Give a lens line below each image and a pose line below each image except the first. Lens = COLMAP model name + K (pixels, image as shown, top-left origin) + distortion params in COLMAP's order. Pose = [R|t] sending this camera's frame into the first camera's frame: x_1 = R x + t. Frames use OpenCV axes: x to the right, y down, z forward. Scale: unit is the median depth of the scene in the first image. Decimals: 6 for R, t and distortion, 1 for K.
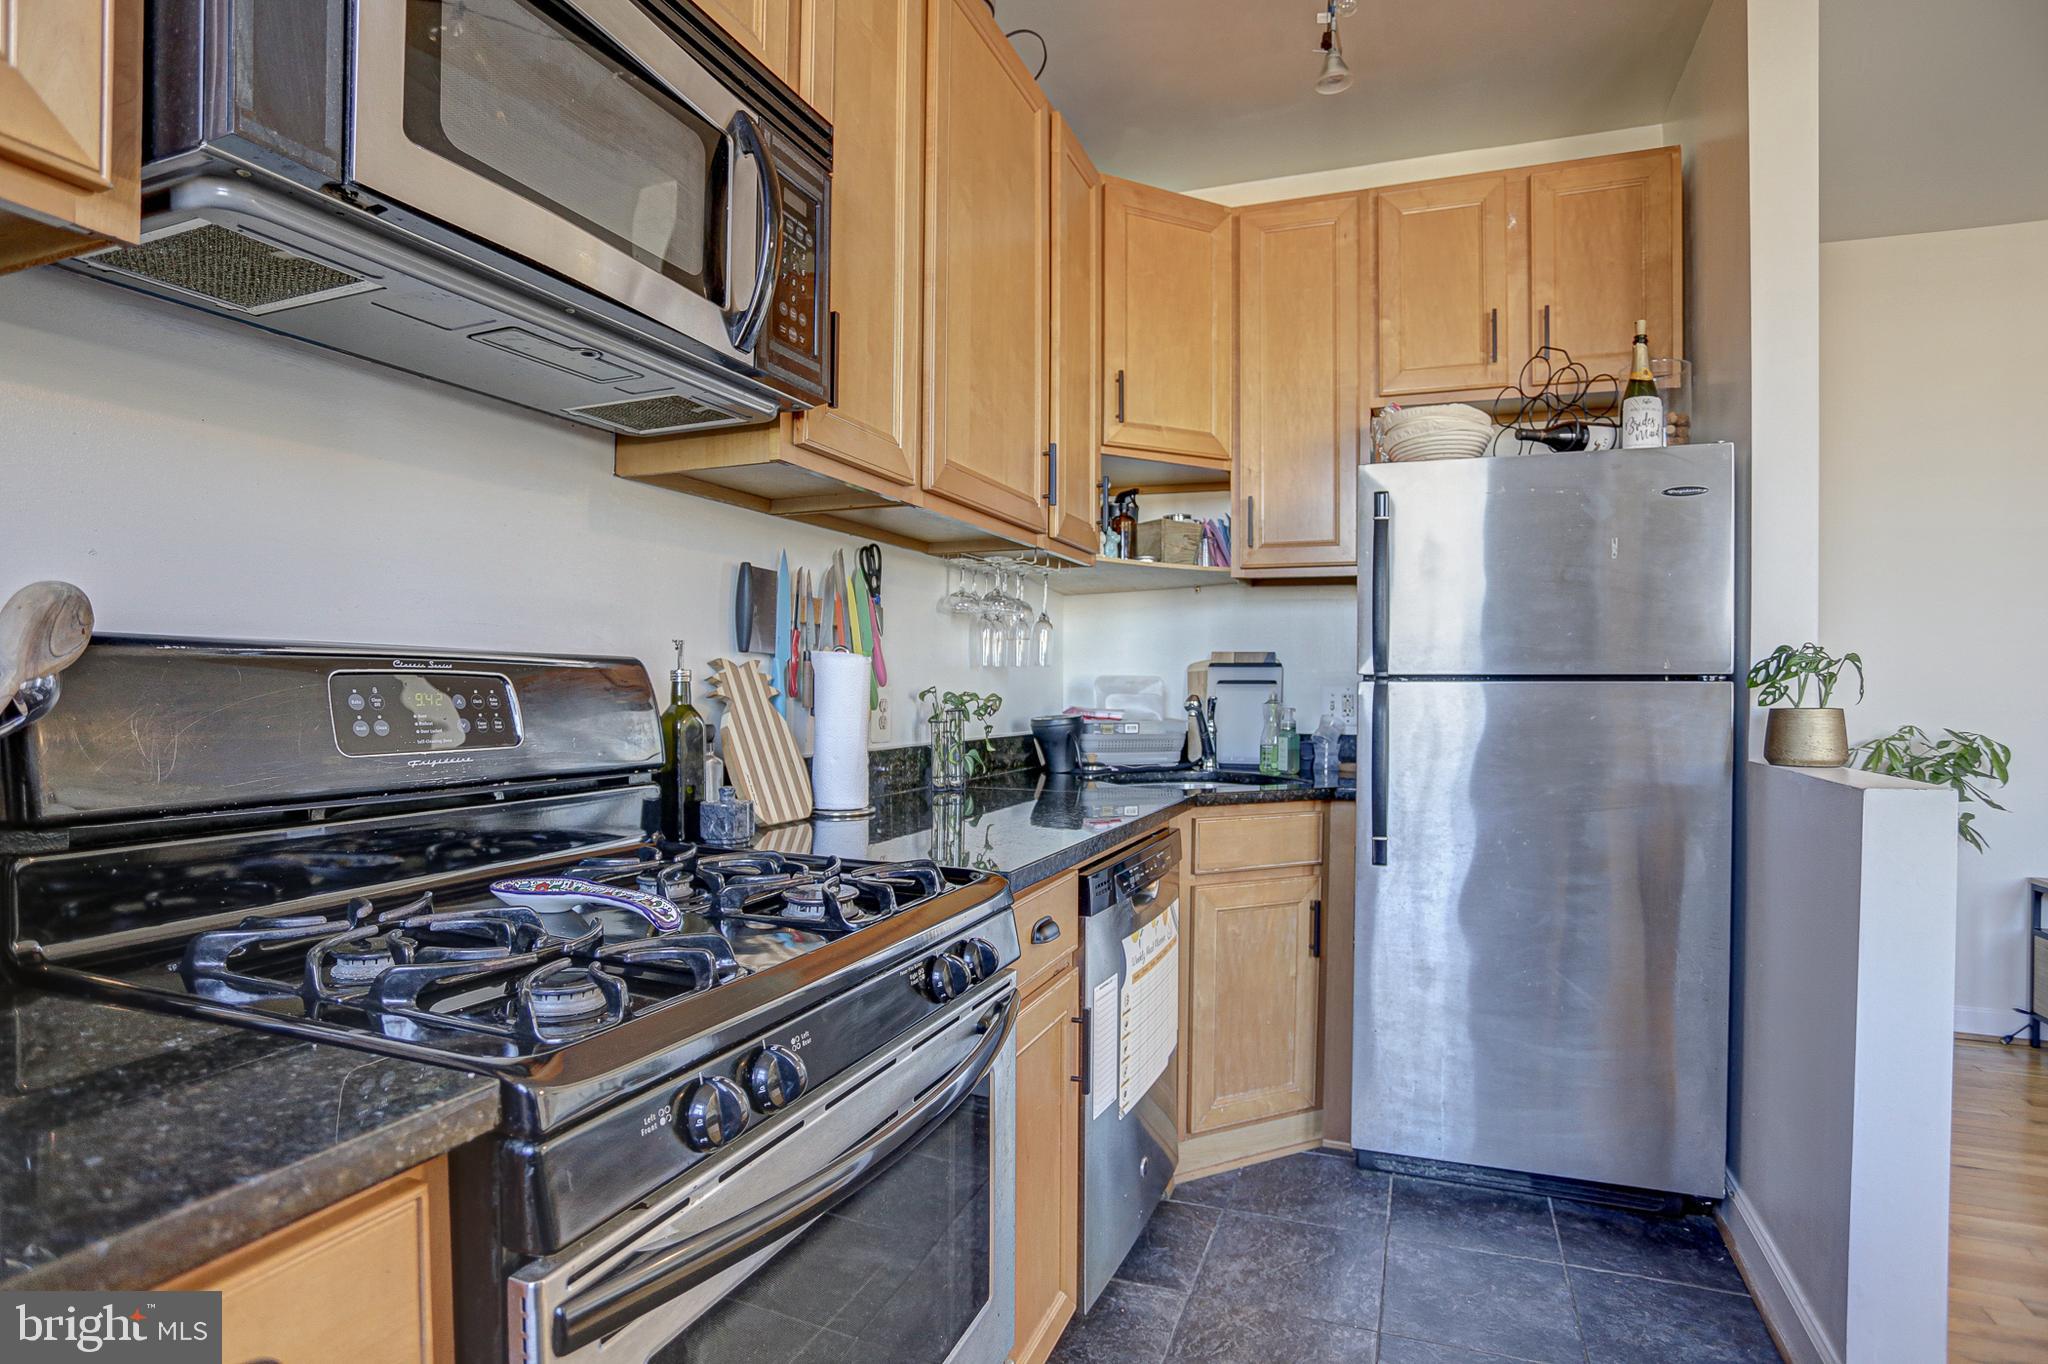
lens RADIAL K [[1007.7, 0, 1018.8], [0, 1007.7, 693.4], [0, 0, 1]] dist [-0.063837, 0.024686]
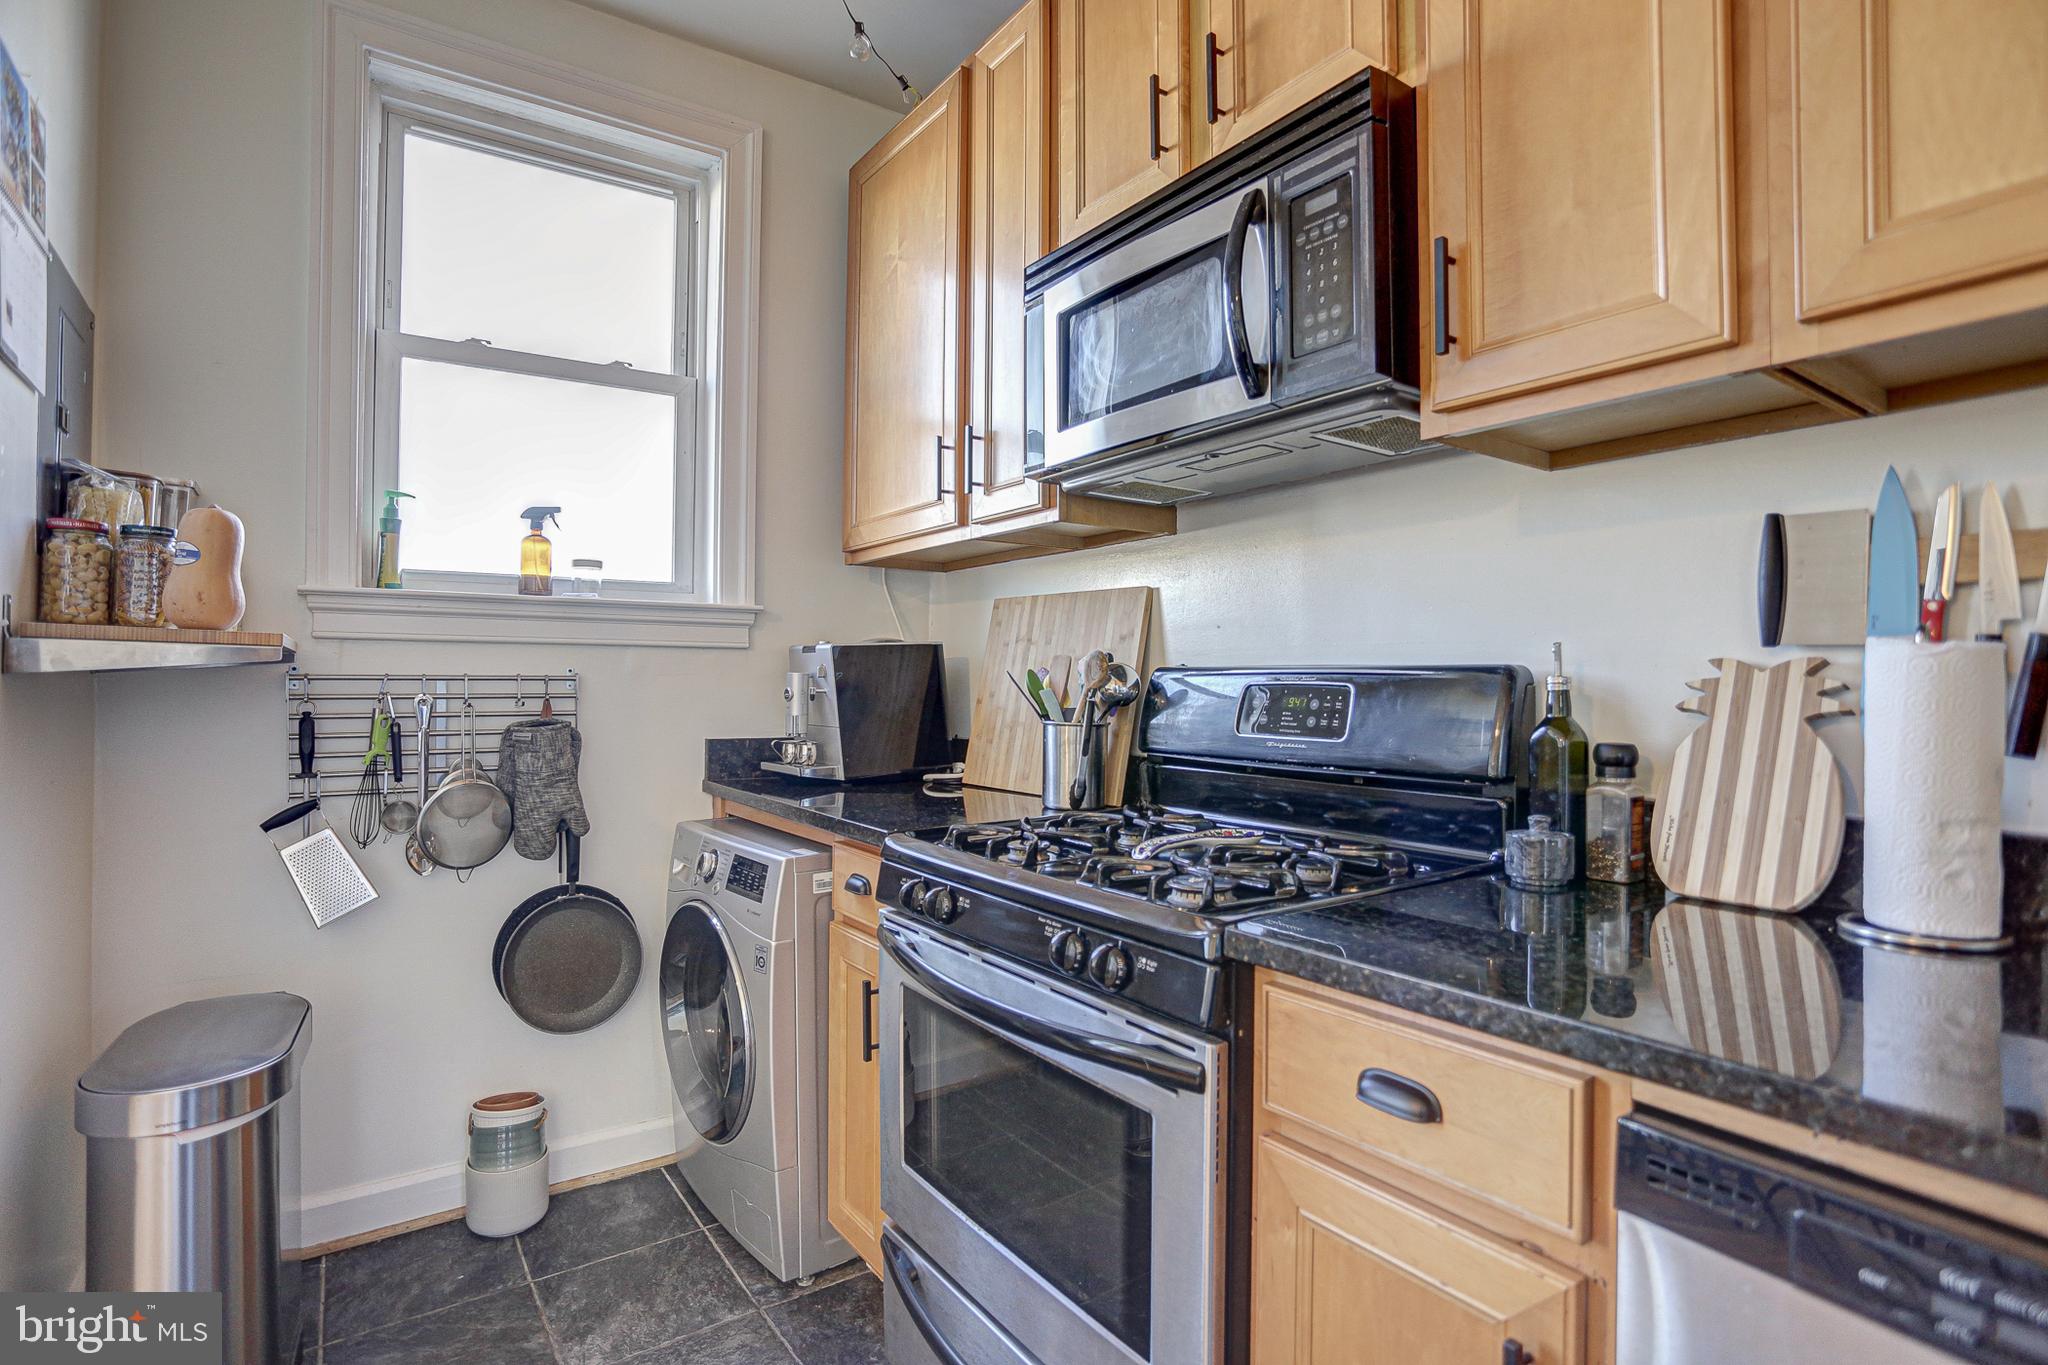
lens RADIAL K [[1007.7, 0, 1024.2], [0, 1007.7, 671.0], [0, 0, 1]] dist [-0.063837, 0.024686]
pose [[-0.579128, -0.013356, -0.815127, 0.797422], [-0.005325, 0.999906, -0.012601, -0.018163], [0.815220, -0.002957, -0.579145, 1.430178]]
